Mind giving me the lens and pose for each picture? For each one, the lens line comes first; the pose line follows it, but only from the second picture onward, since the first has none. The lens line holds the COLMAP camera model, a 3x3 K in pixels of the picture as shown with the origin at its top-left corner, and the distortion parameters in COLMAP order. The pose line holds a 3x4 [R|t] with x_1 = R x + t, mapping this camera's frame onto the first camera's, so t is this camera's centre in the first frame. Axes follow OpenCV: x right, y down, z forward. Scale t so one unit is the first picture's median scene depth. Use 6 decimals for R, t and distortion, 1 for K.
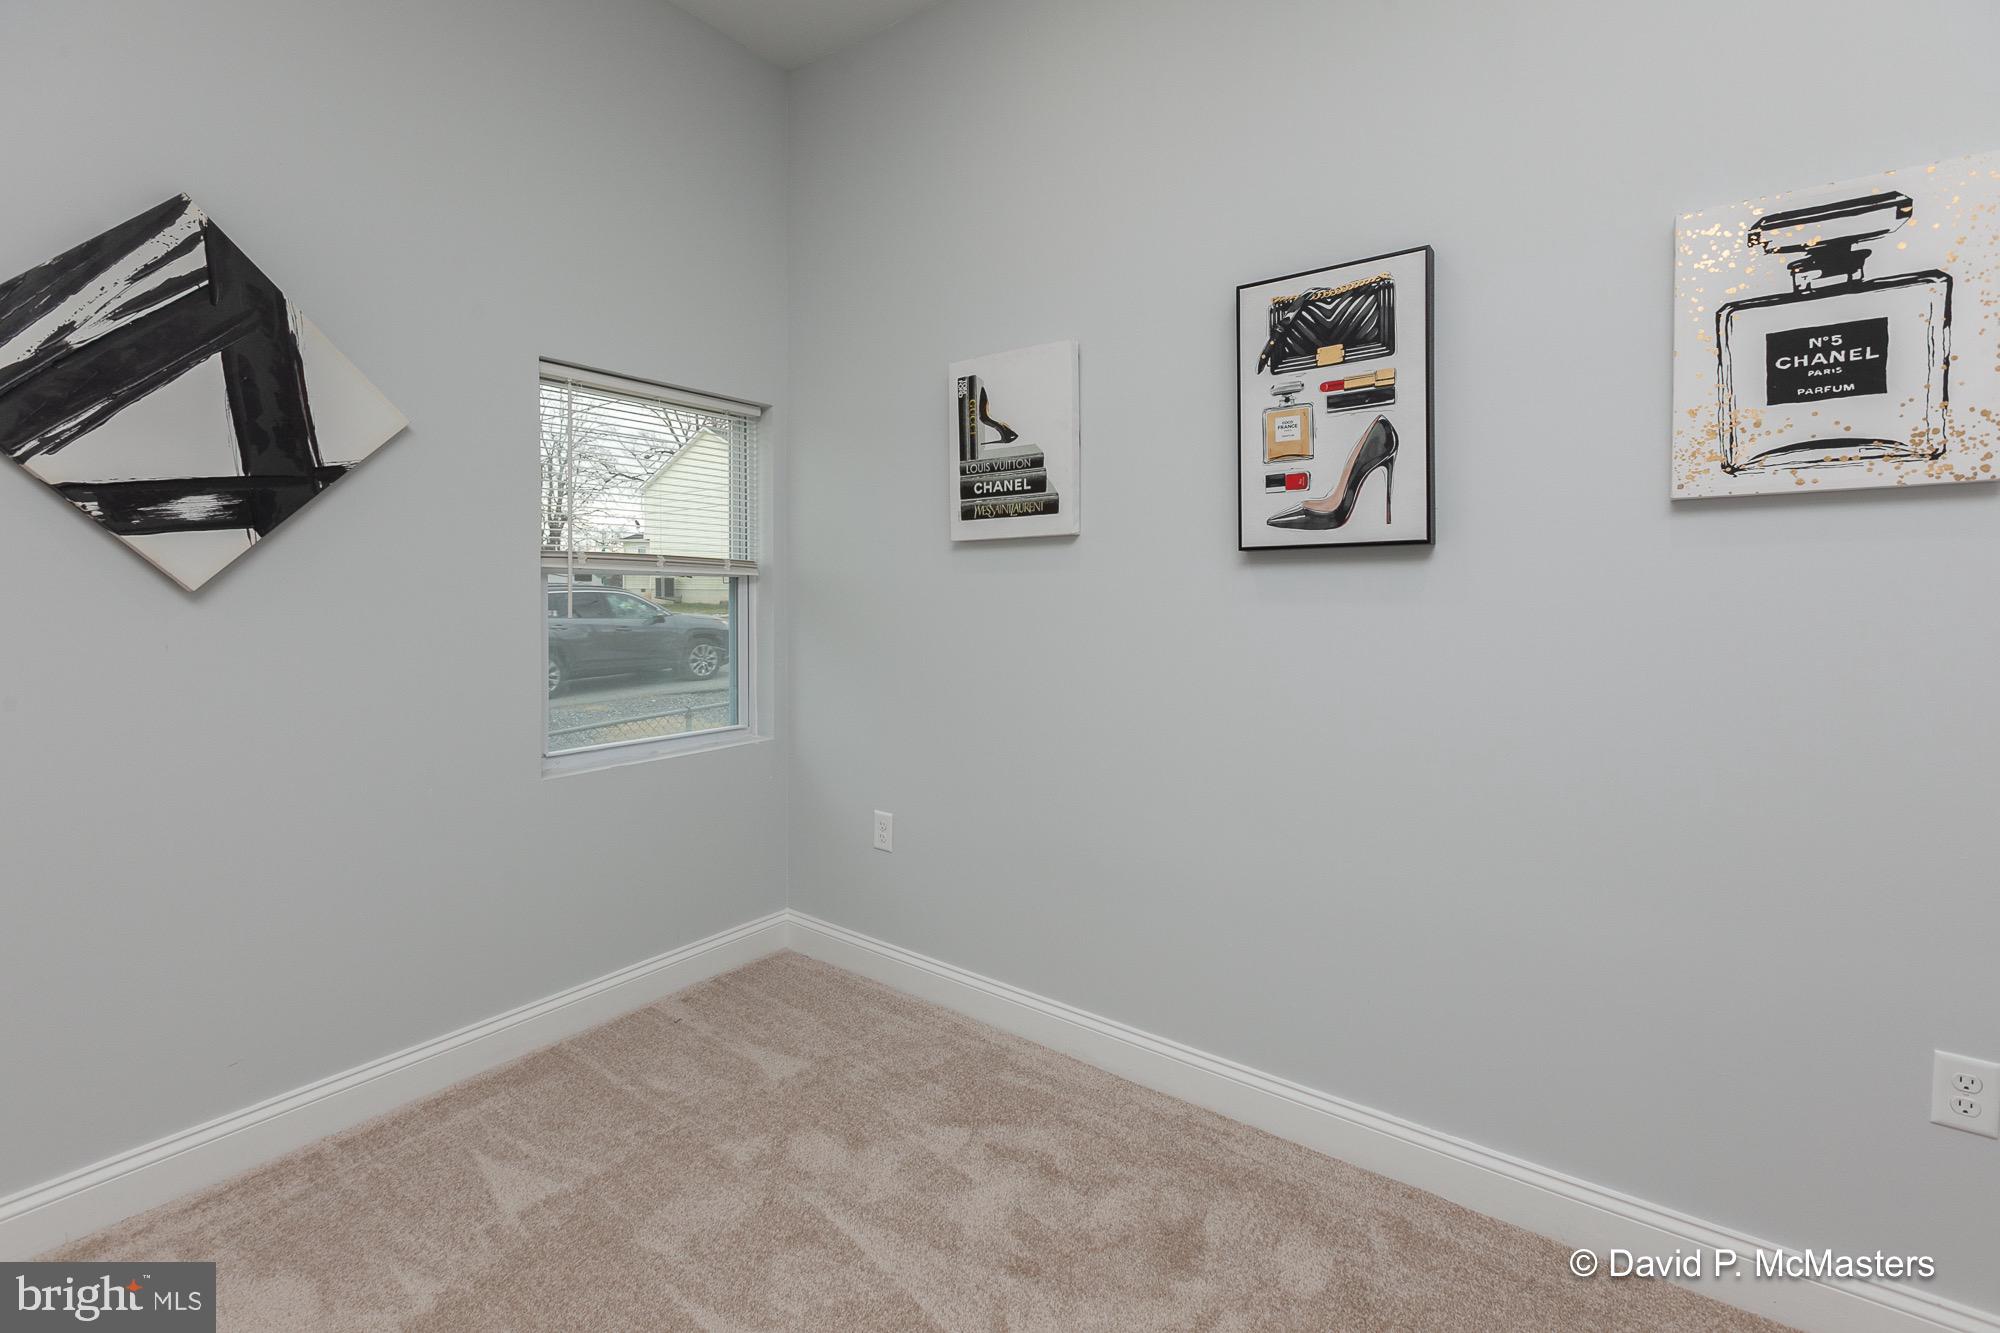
lens RADIAL K [[948.6, 0, 988.9], [0, 948.6, 602.4], [0, 0, 1]] dist [0.021457, -0.006343]
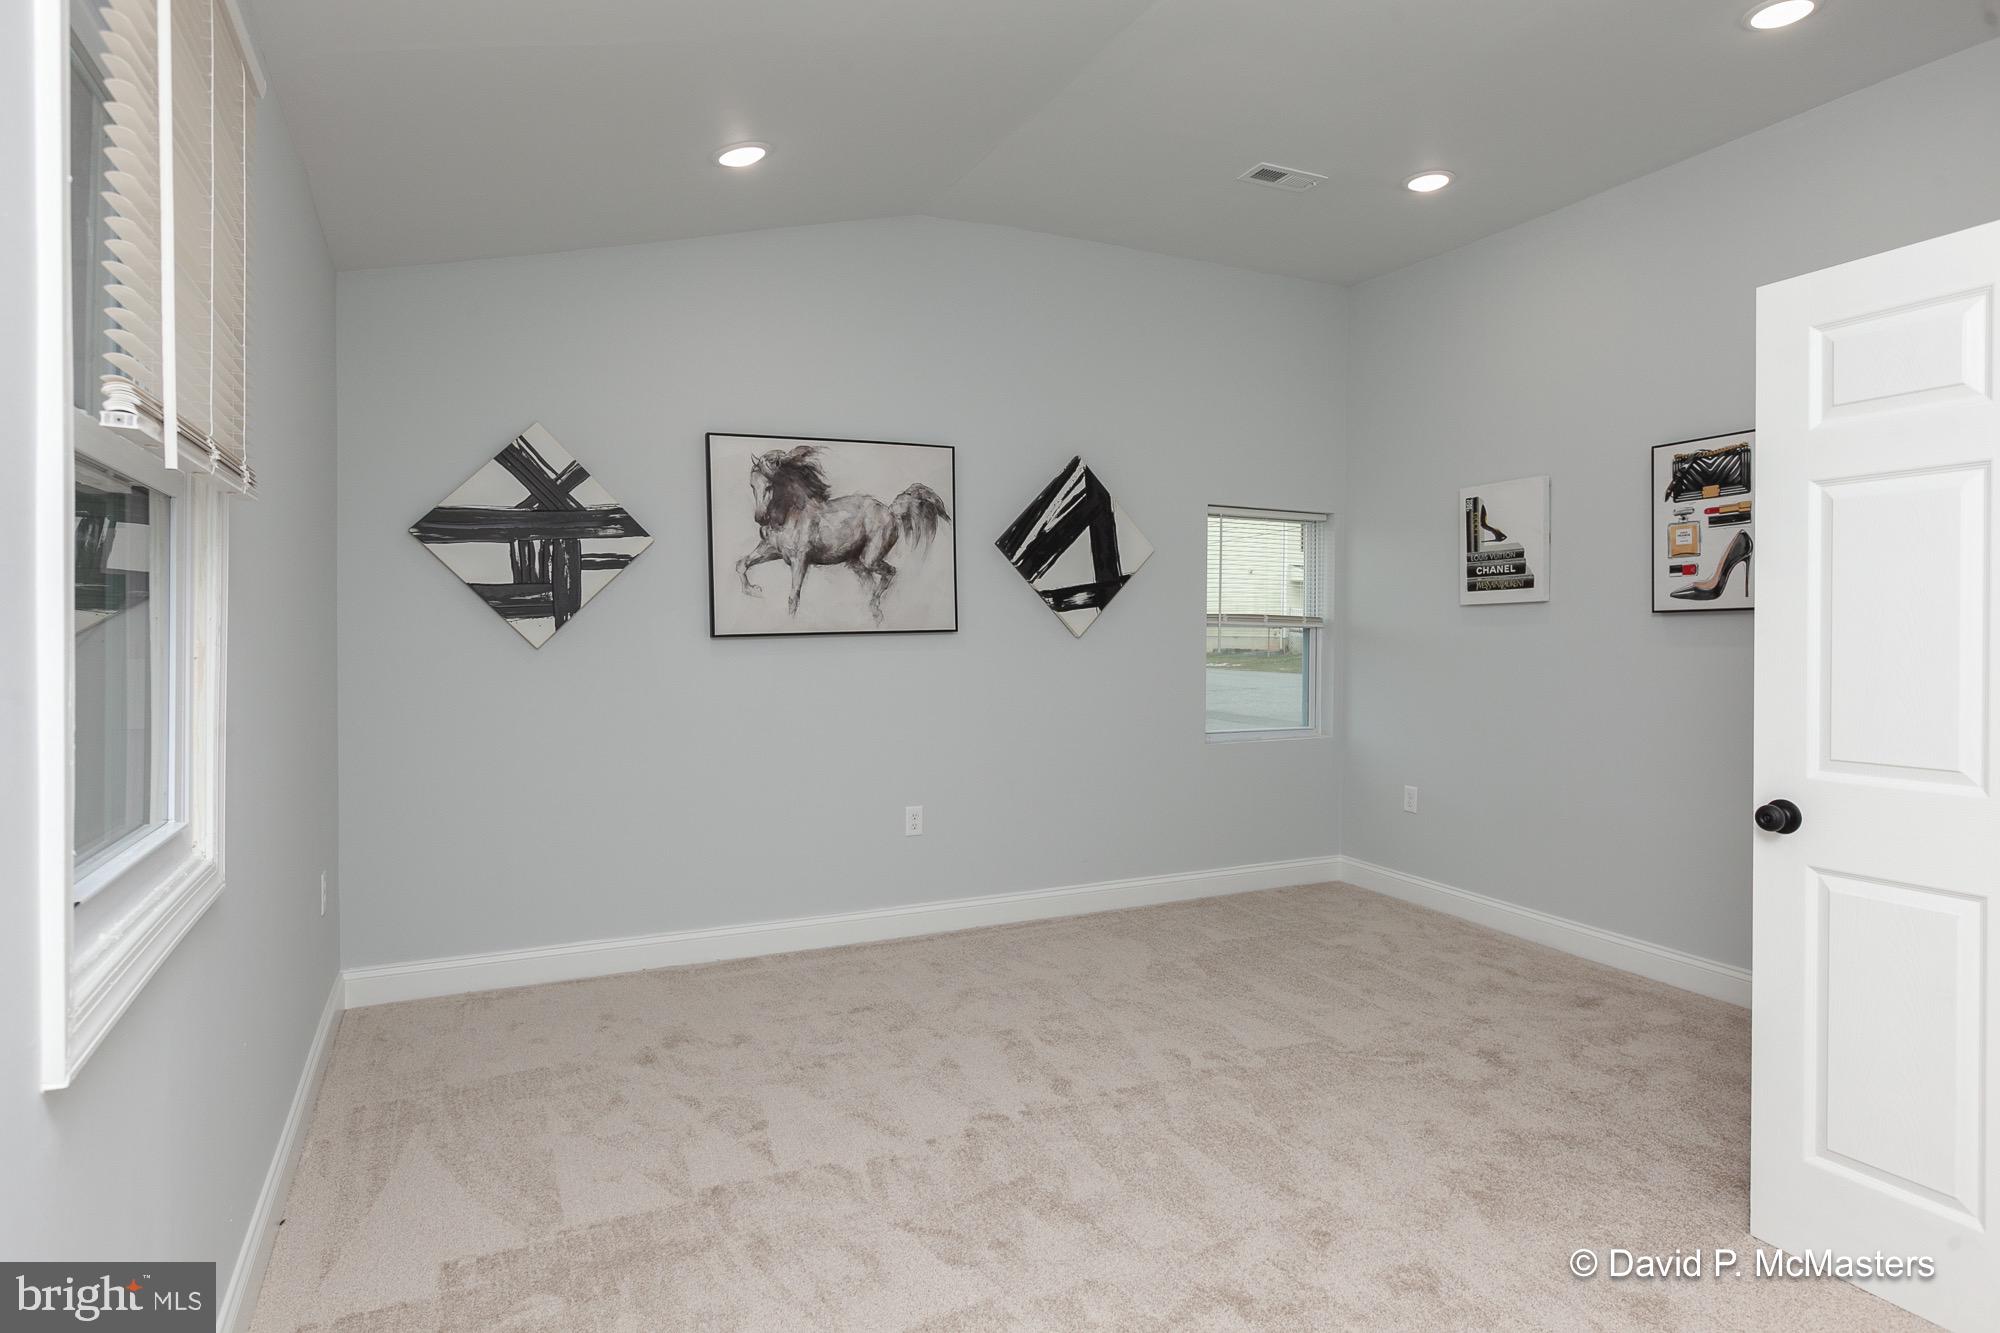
lens RADIAL K [[1124.2, 0, 980.7], [0, 1124.2, 653.5], [0, 0, 1]] dist [0.031914, -0.012692]
pose [[0.885538, 0.010248, -0.464454, 0.151914], [-0.009967, 0.999946, 0.003062, 0.019320], [0.464460, 0.001918, 0.885592, -1.202306]]
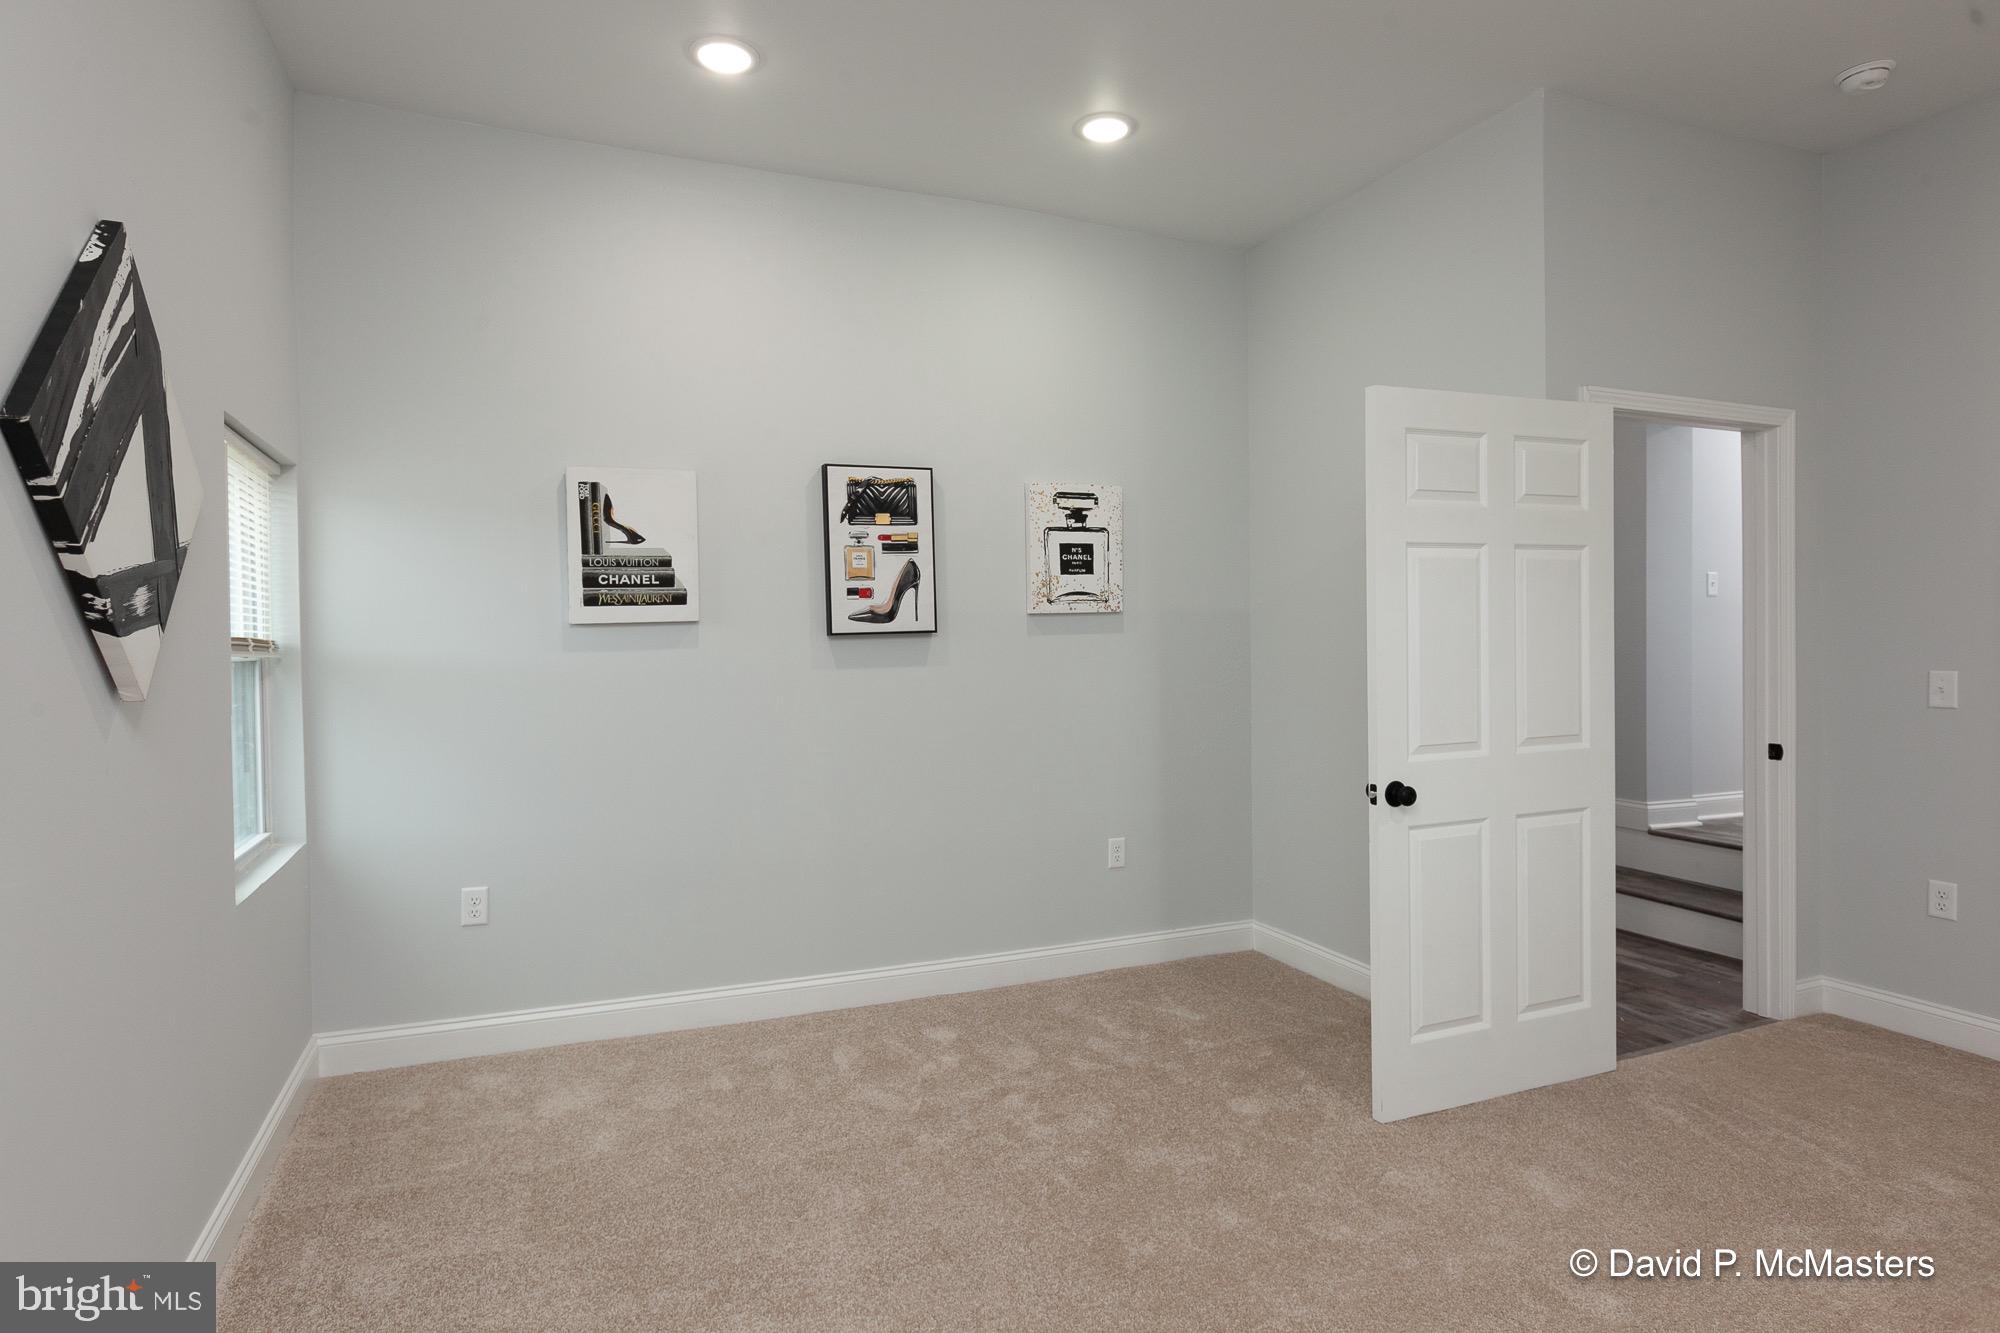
lens RADIAL K [[1105.9, 0, 989.4], [0, 1105.9, 670.2], [0, 0, 1]] dist [0.023448, -0.000293]
pose [[0.473087, -0.041380, 0.880043, -1.203801], [0.025290, 0.999123, 0.033384, -0.051318], [-0.880653, 0.006463, 0.473719, -0.078640]]
